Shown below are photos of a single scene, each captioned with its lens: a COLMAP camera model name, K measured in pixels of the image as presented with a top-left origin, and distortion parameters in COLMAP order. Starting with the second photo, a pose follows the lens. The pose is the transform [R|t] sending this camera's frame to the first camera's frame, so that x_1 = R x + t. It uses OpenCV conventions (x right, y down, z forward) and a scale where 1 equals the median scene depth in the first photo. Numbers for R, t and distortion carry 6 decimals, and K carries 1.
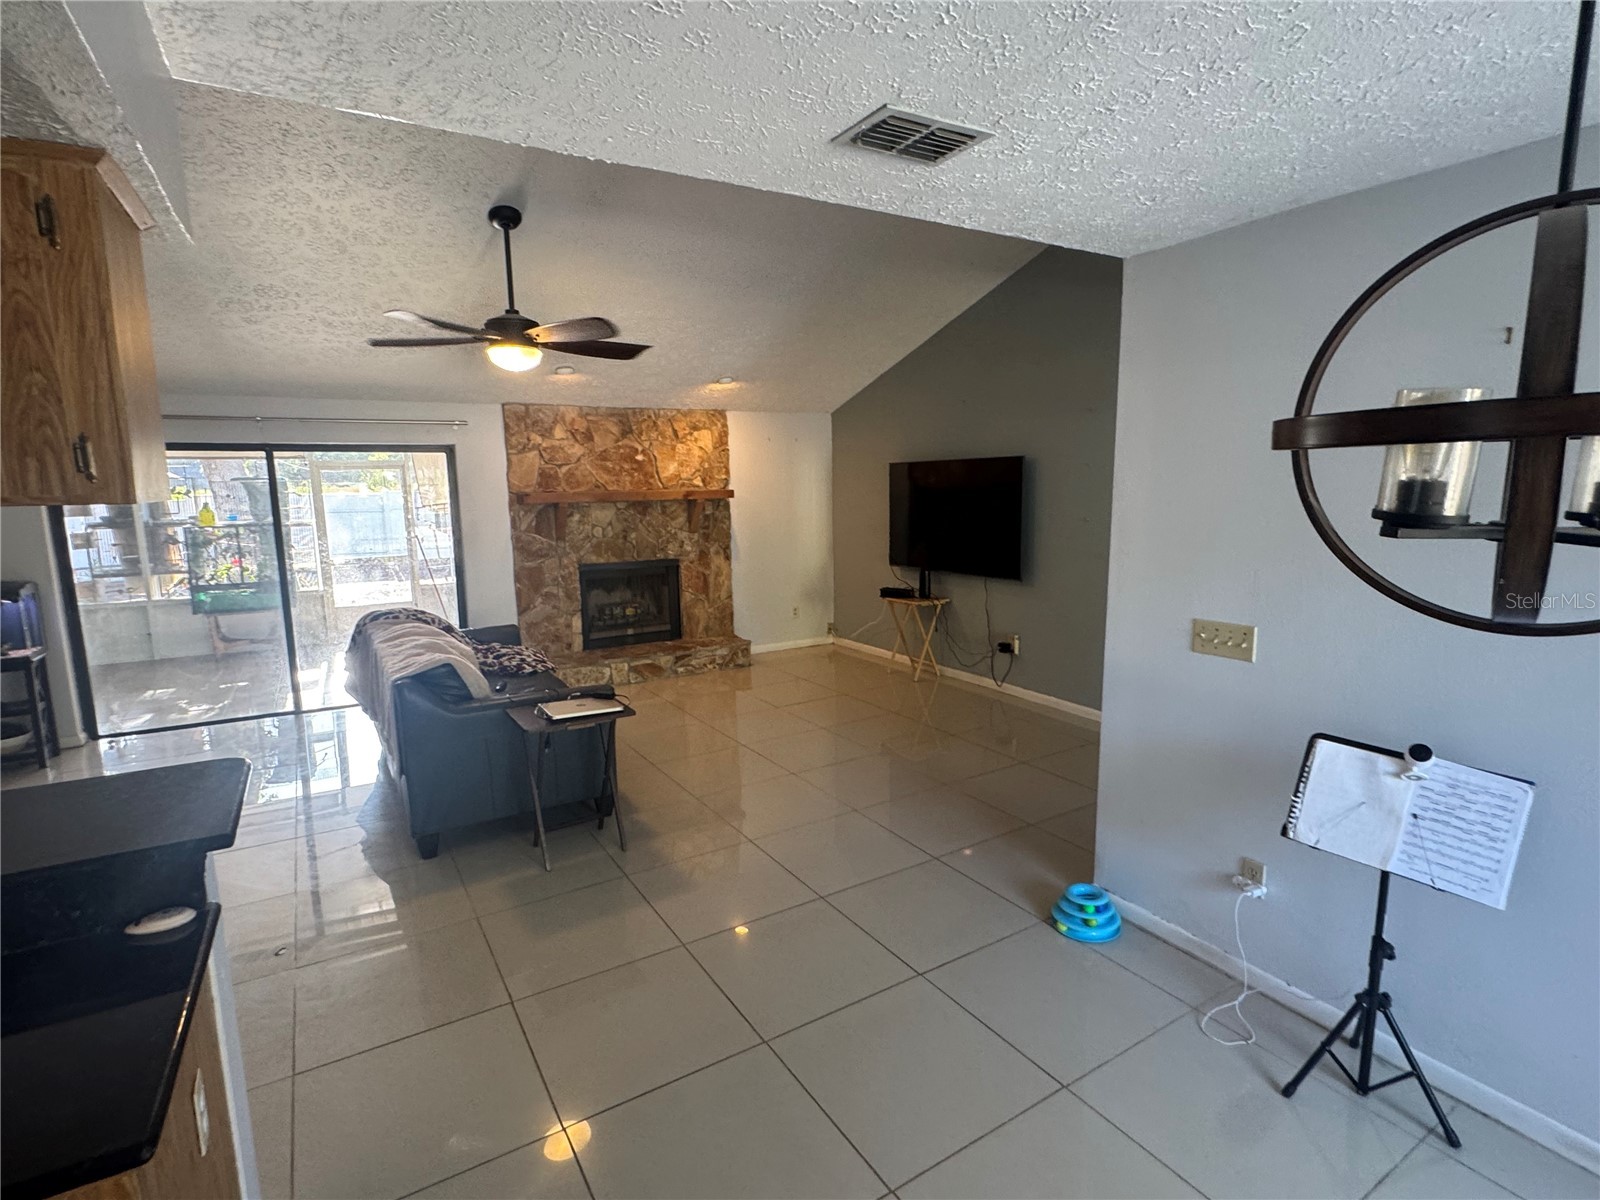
lens RADIAL K [[807.2, 0, 792.0], [0, 807.2, 602.4], [0, 0, 1]] dist [-0.001658, -0.000202]
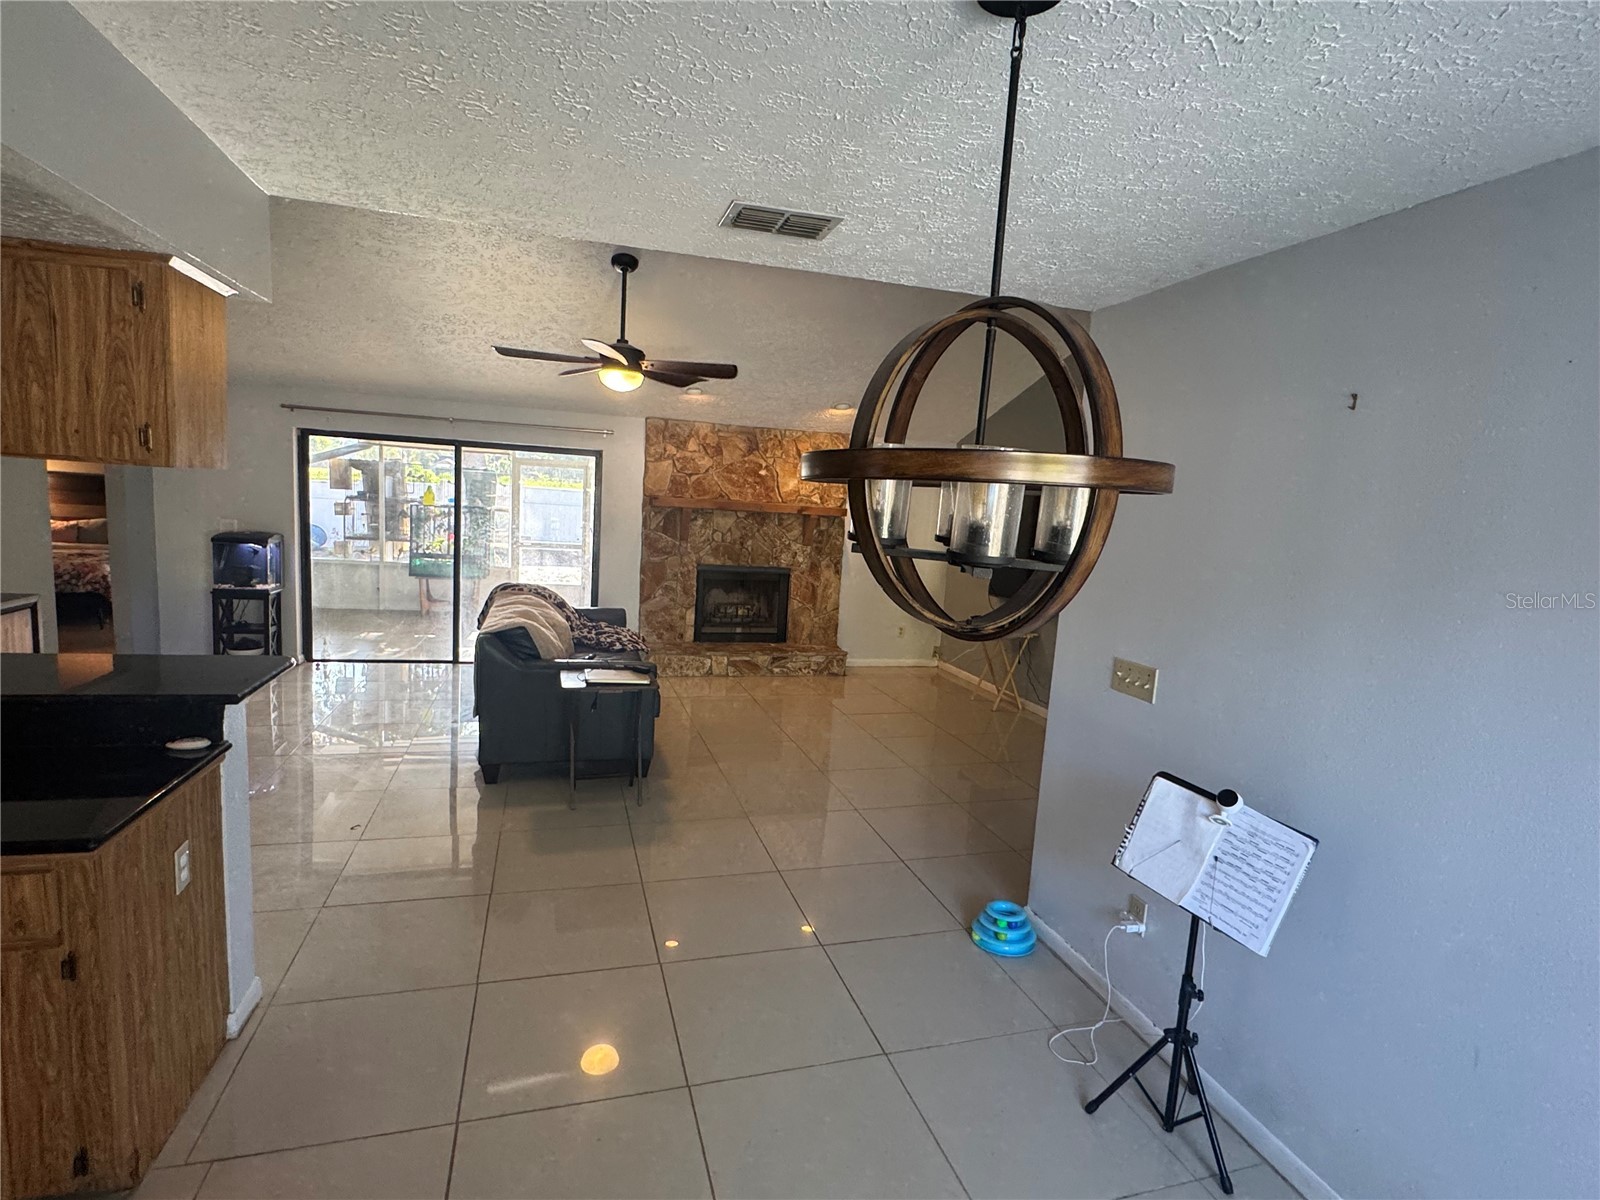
lens RADIAL K [[811.6, 0, 800.0], [0, 811.6, 600.0], [0, 0, 1]] dist [-0.003973, 0.000291]
pose [[0.963221, 0.106523, -0.246695, 0.204232], [-0.114064, 0.993337, -0.016441, 0.006092], [0.243300, 0.043975, 0.968954, -0.063258]]
